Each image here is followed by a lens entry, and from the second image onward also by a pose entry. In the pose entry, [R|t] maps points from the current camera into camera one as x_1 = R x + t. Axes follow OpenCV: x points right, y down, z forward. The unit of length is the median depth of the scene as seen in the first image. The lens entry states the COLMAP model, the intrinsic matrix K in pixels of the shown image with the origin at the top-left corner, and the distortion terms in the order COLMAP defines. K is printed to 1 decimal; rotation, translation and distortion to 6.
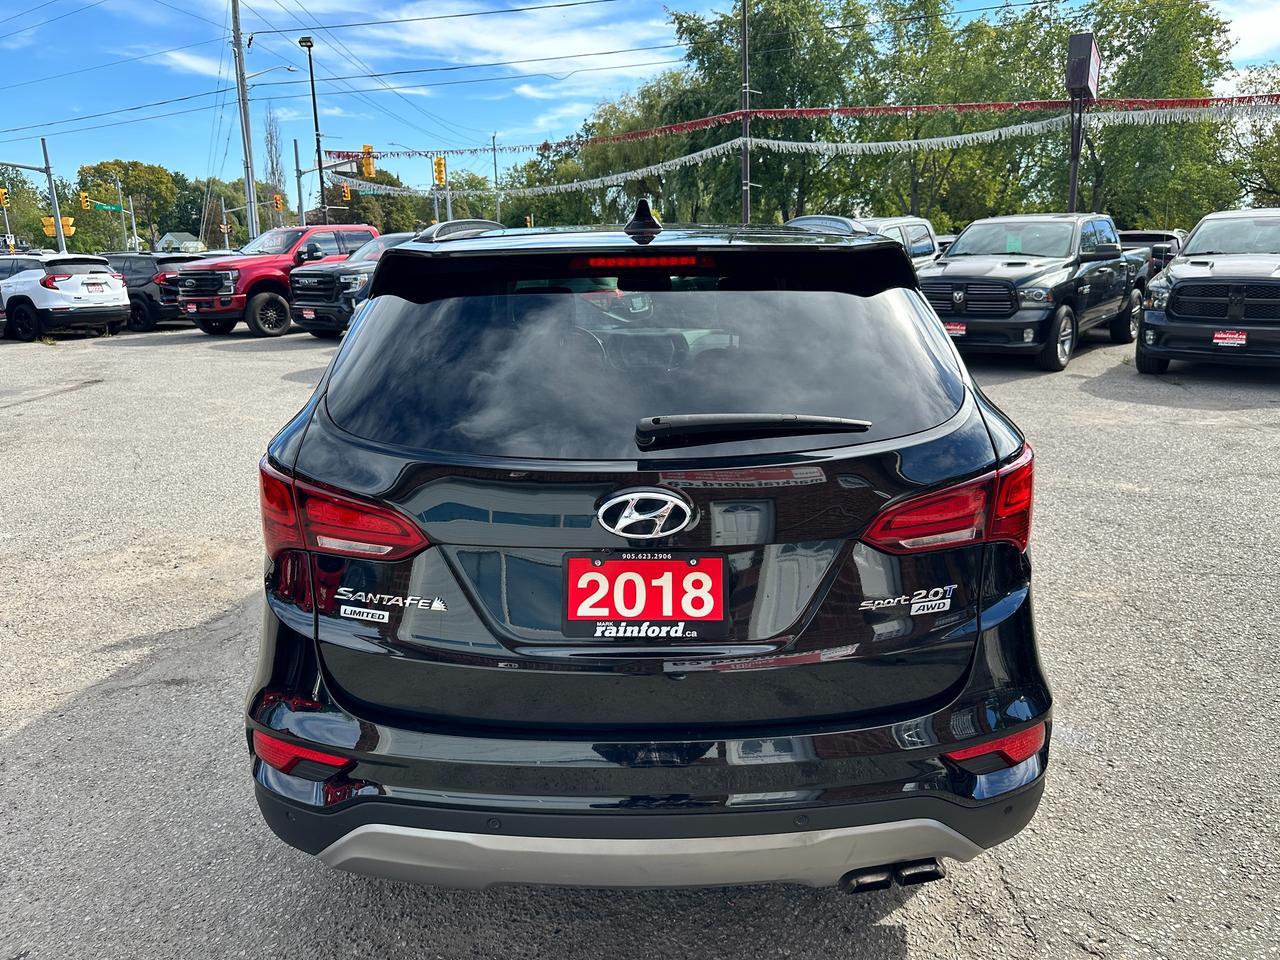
lens RADIAL K [[907.3, 0, 639.1], [0, 907.3, 479.5], [0, 0, 1]] dist [0.000012, 0.007037]
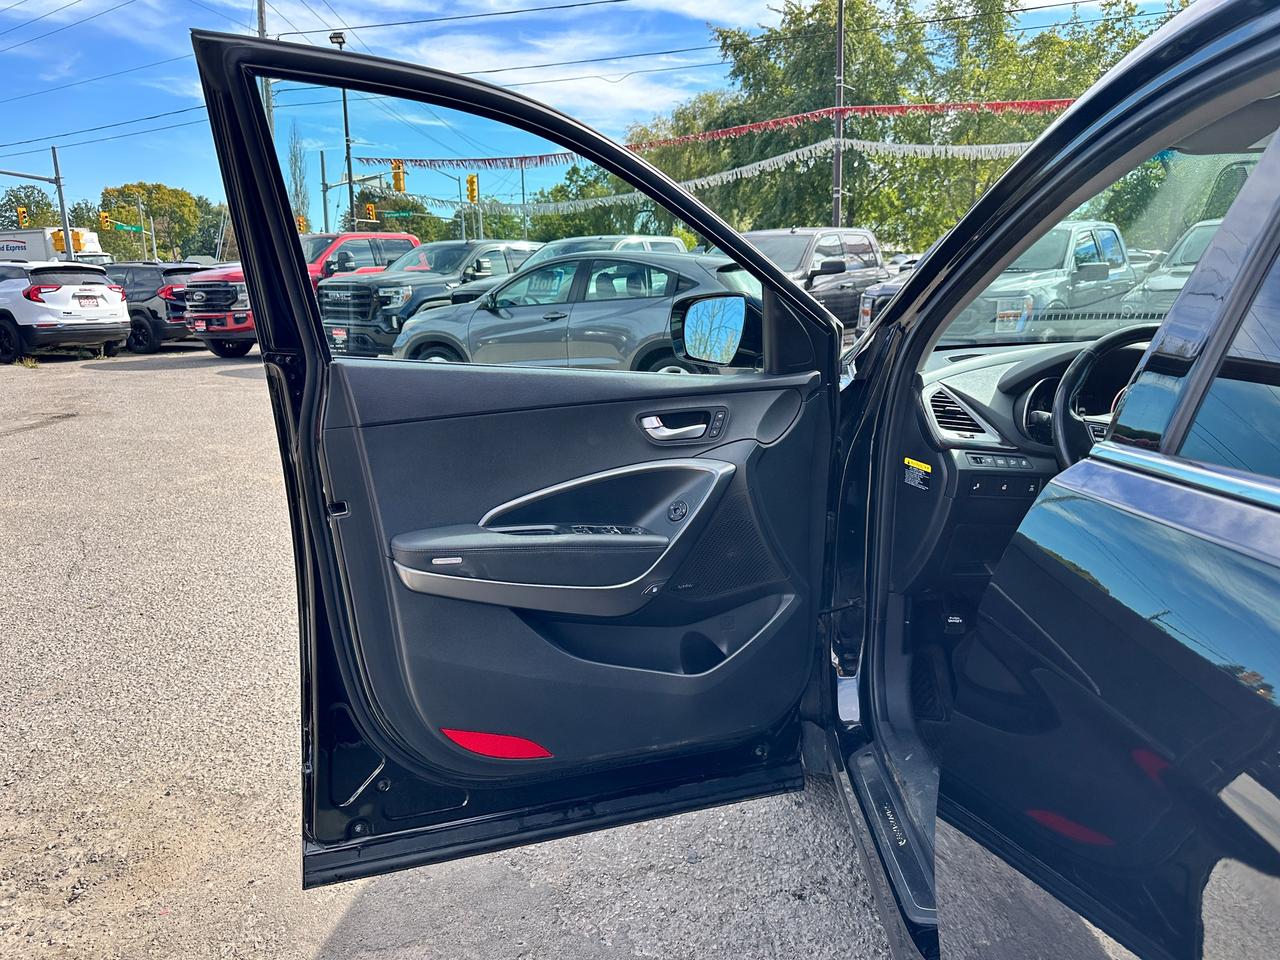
lens RADIAL K [[892.0, 0, 630.6], [0, 892.0, 480.7], [0, 0, 1]] dist [0.028357, -0.030776]
pose [[0.999732, 0.013015, -0.019147, -0.067274], [-0.013538, 0.999532, -0.027433, -0.024818], [0.018781, 0.027685, 0.999440, 0.159813]]
